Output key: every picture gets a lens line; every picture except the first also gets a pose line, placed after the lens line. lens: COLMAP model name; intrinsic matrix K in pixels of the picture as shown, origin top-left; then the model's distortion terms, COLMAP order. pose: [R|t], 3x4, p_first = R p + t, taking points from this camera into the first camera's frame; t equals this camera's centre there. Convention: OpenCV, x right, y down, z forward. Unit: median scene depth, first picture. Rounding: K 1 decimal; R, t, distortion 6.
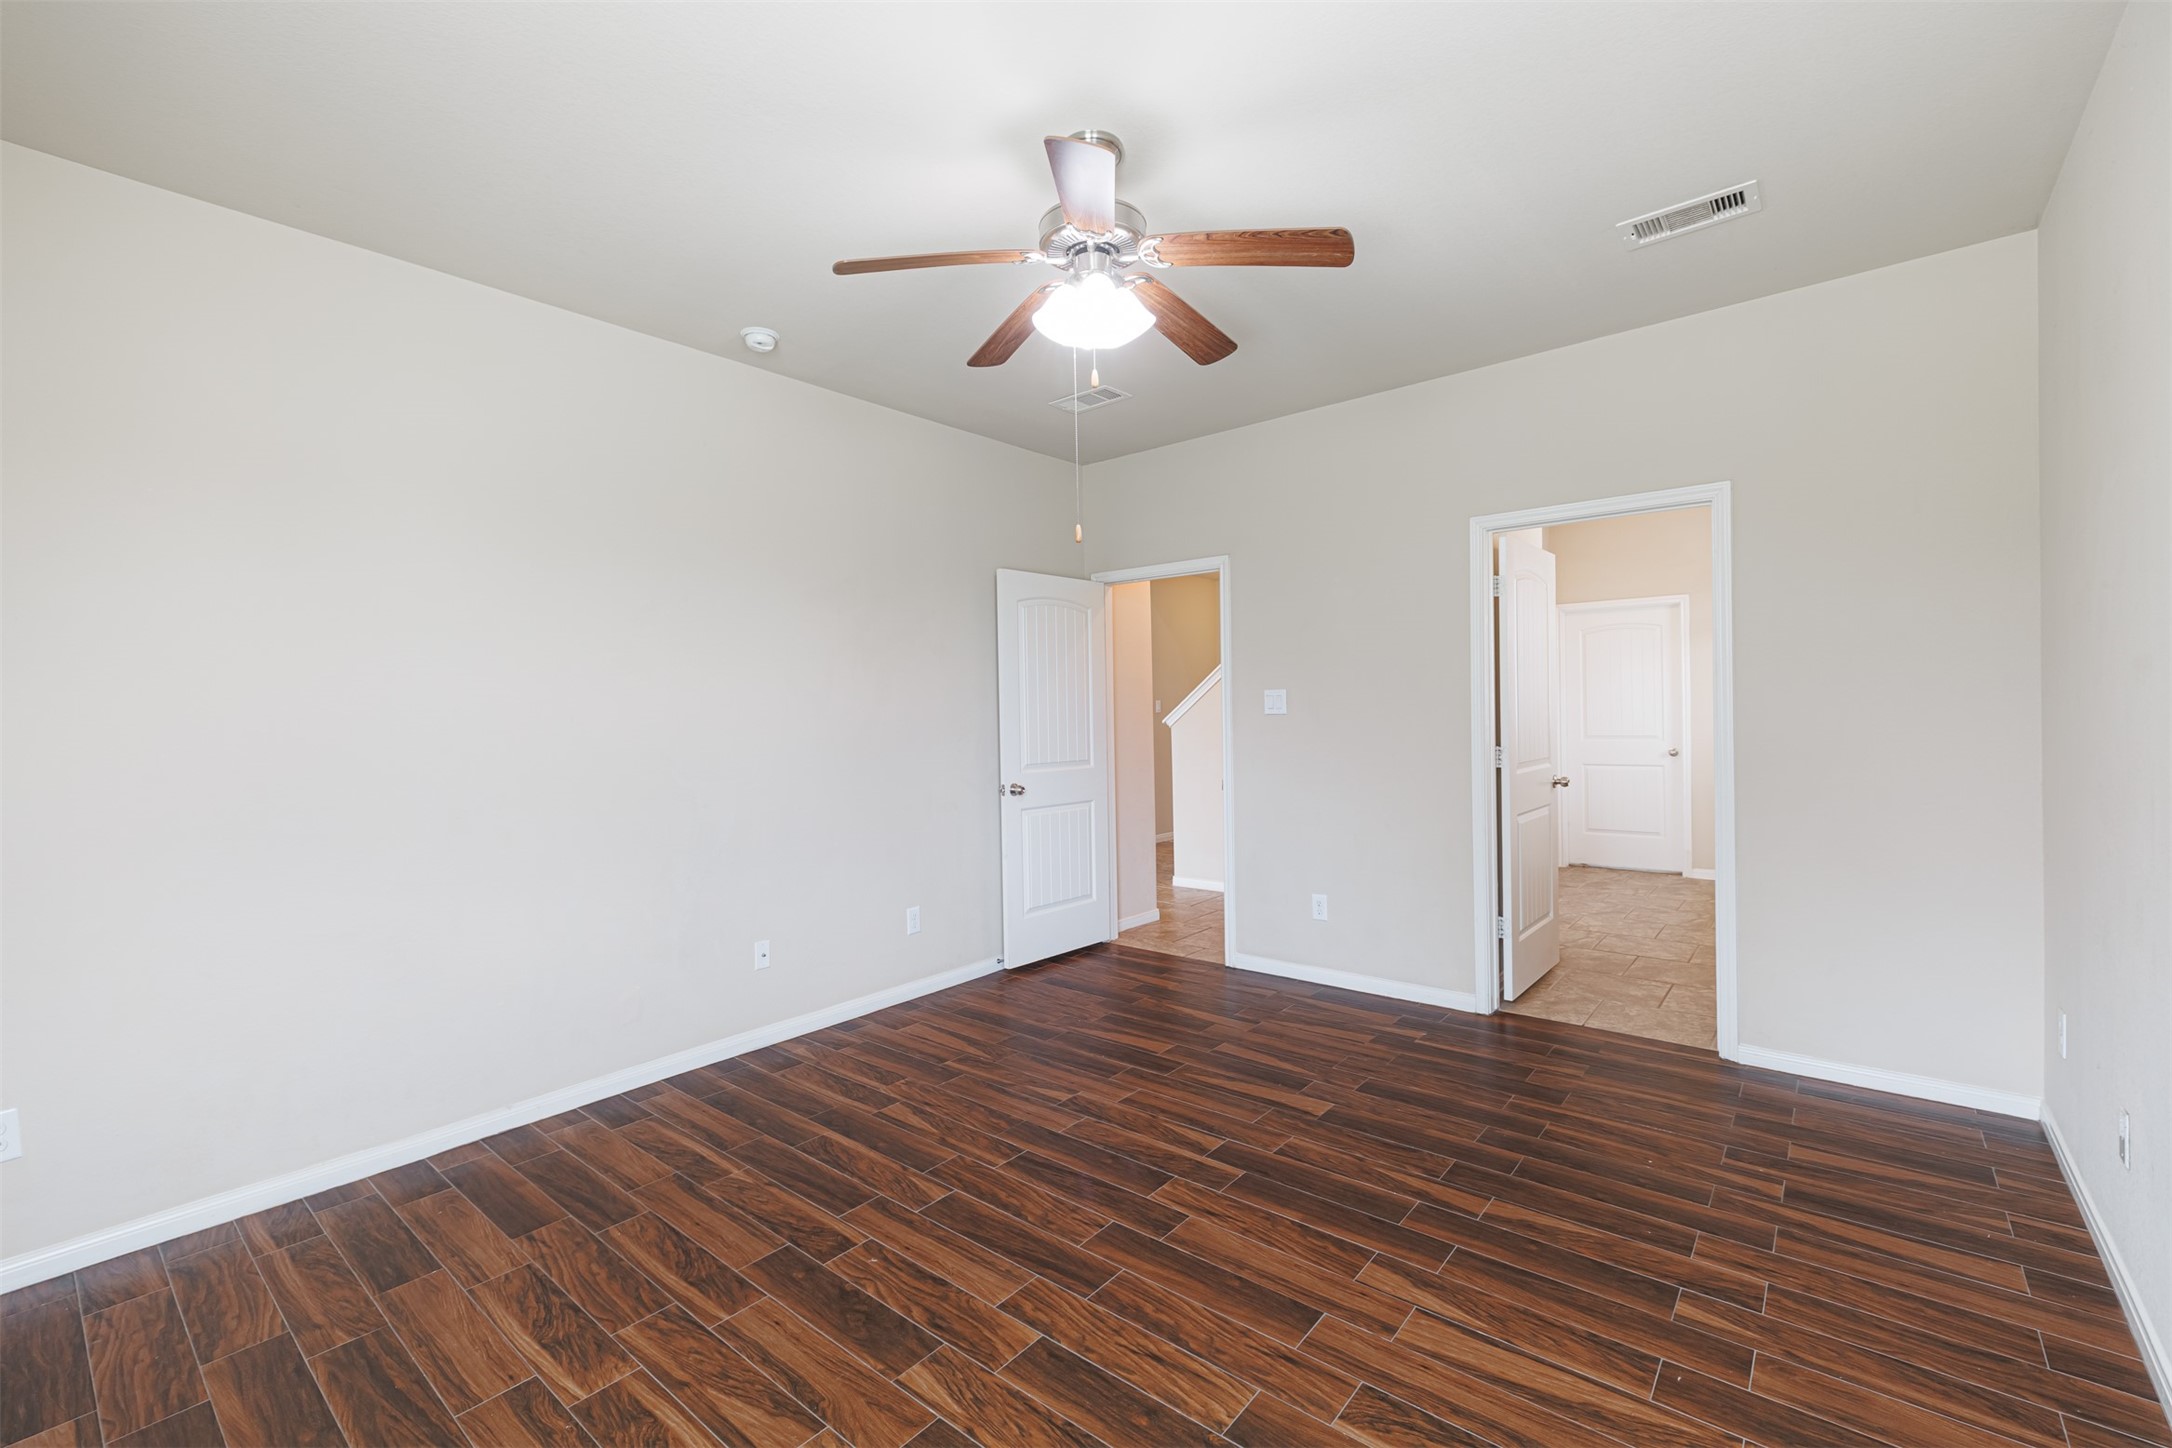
lens RADIAL K [[916.9, 0, 1081.6], [0, 916.9, 720.6], [0, 0, 1]] dist [0.002358, 0.000072]
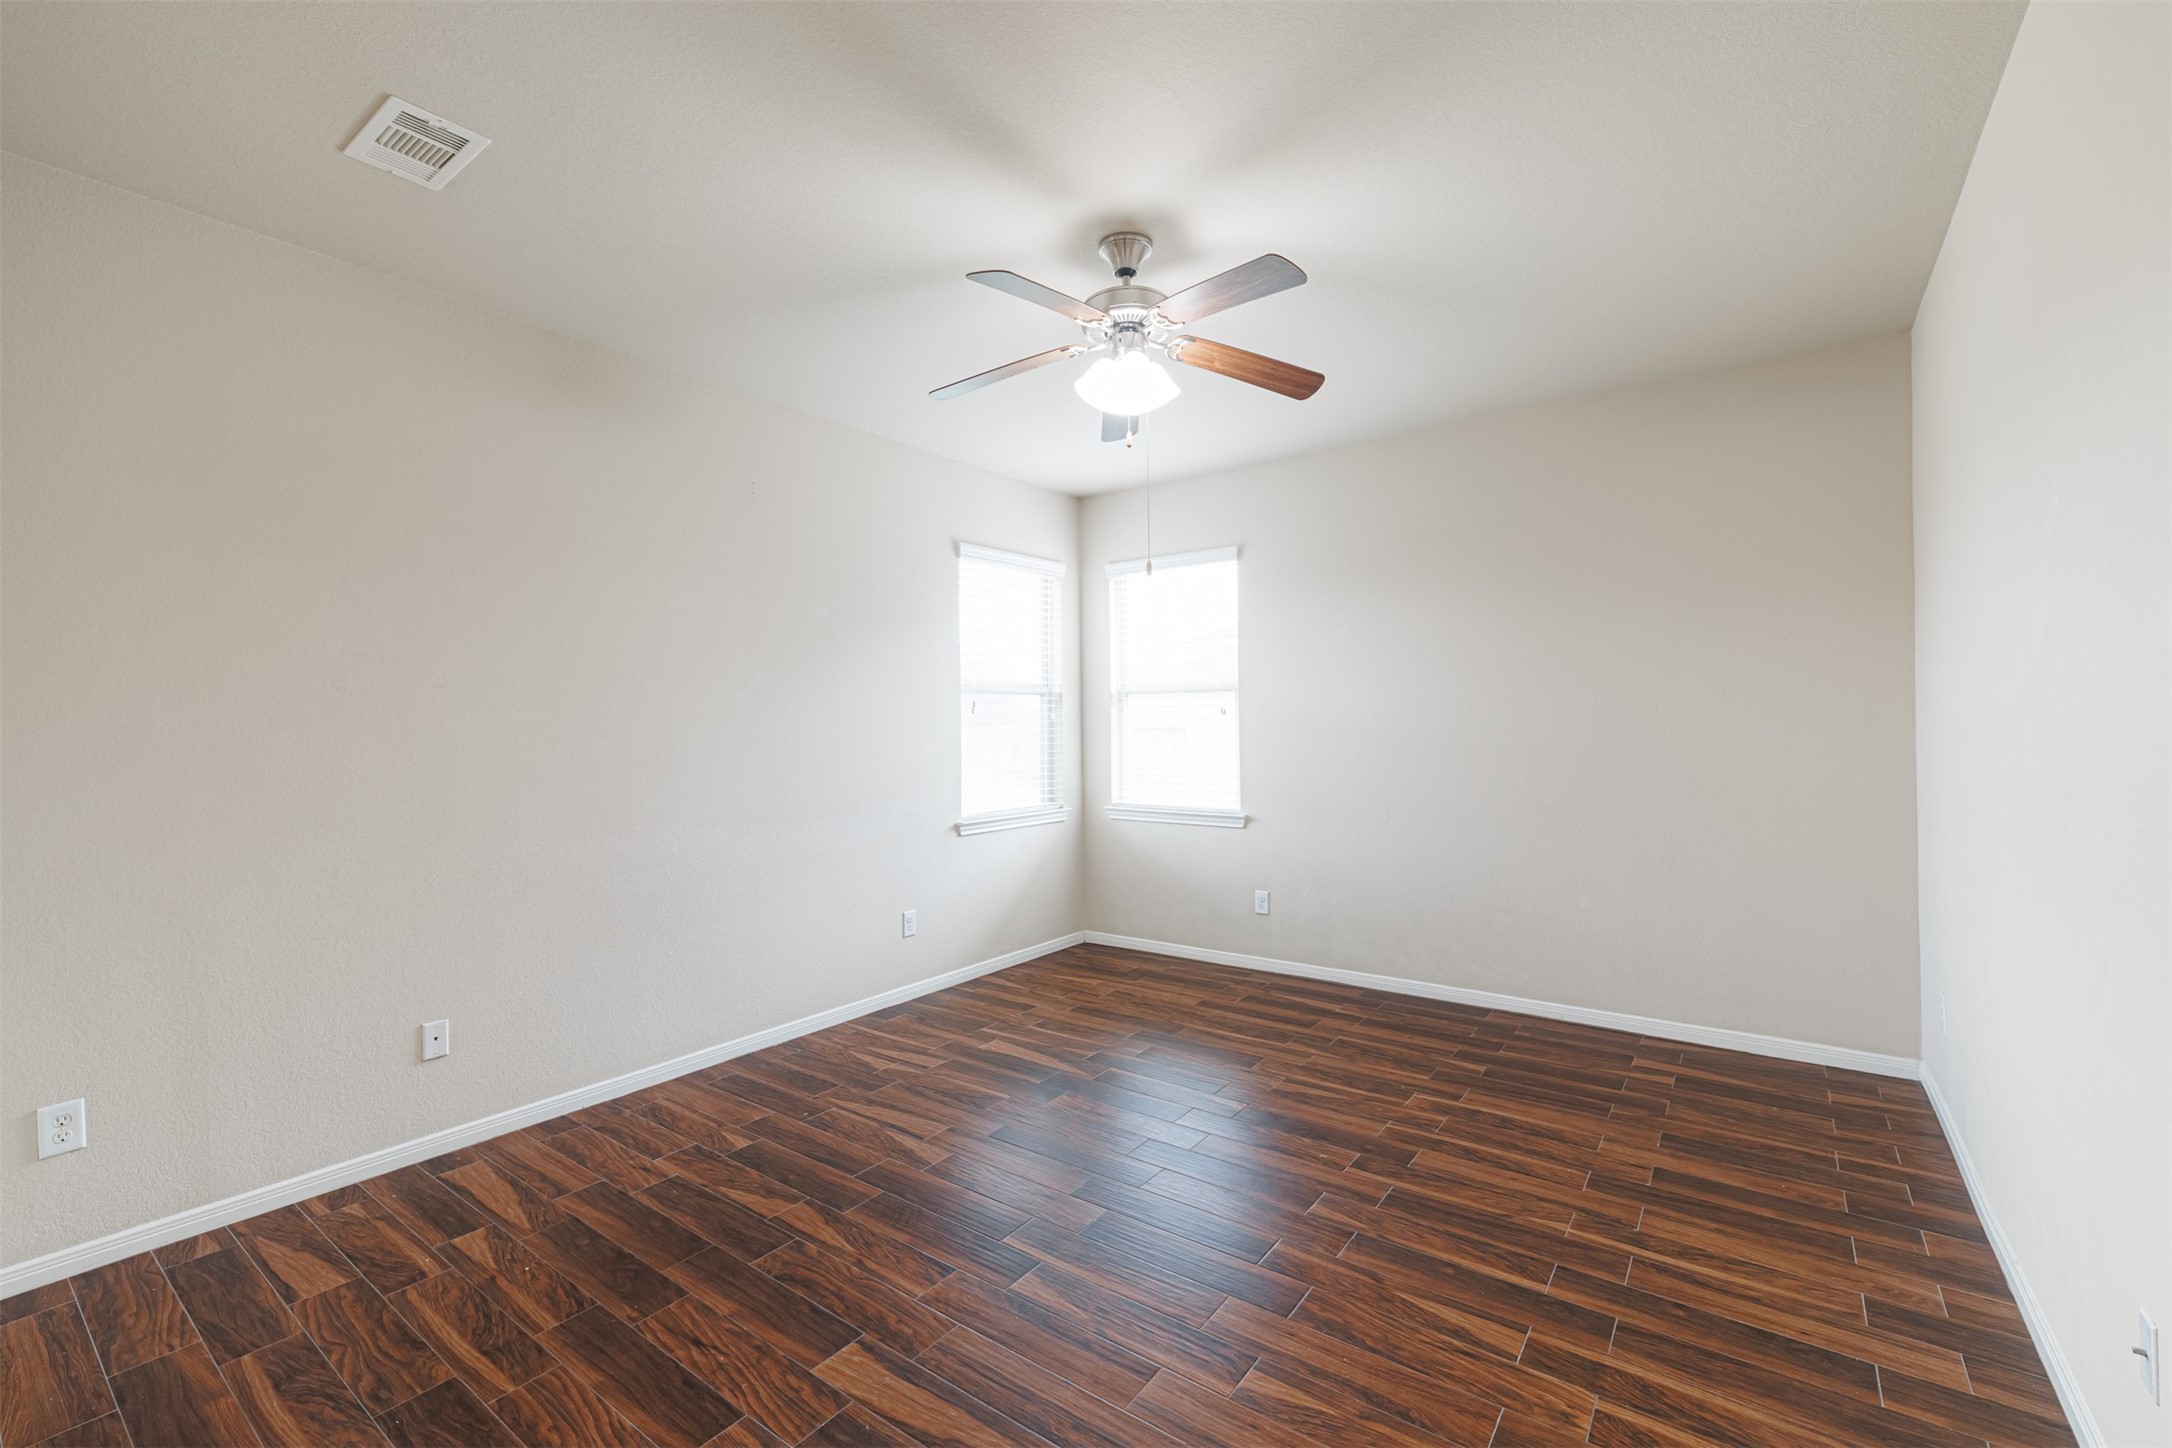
lens RADIAL K [[904.3, 0, 1079.9], [0, 904.3, 719.0], [0, 0, 1]] dist [0.000728, 0.000148]
pose [[-0.998040, 0.030890, -0.054430, 0.136635], [0.030845, 0.999523, 0.001664, -0.021039], [0.054455, -0.000018, -0.998516, 1.945147]]
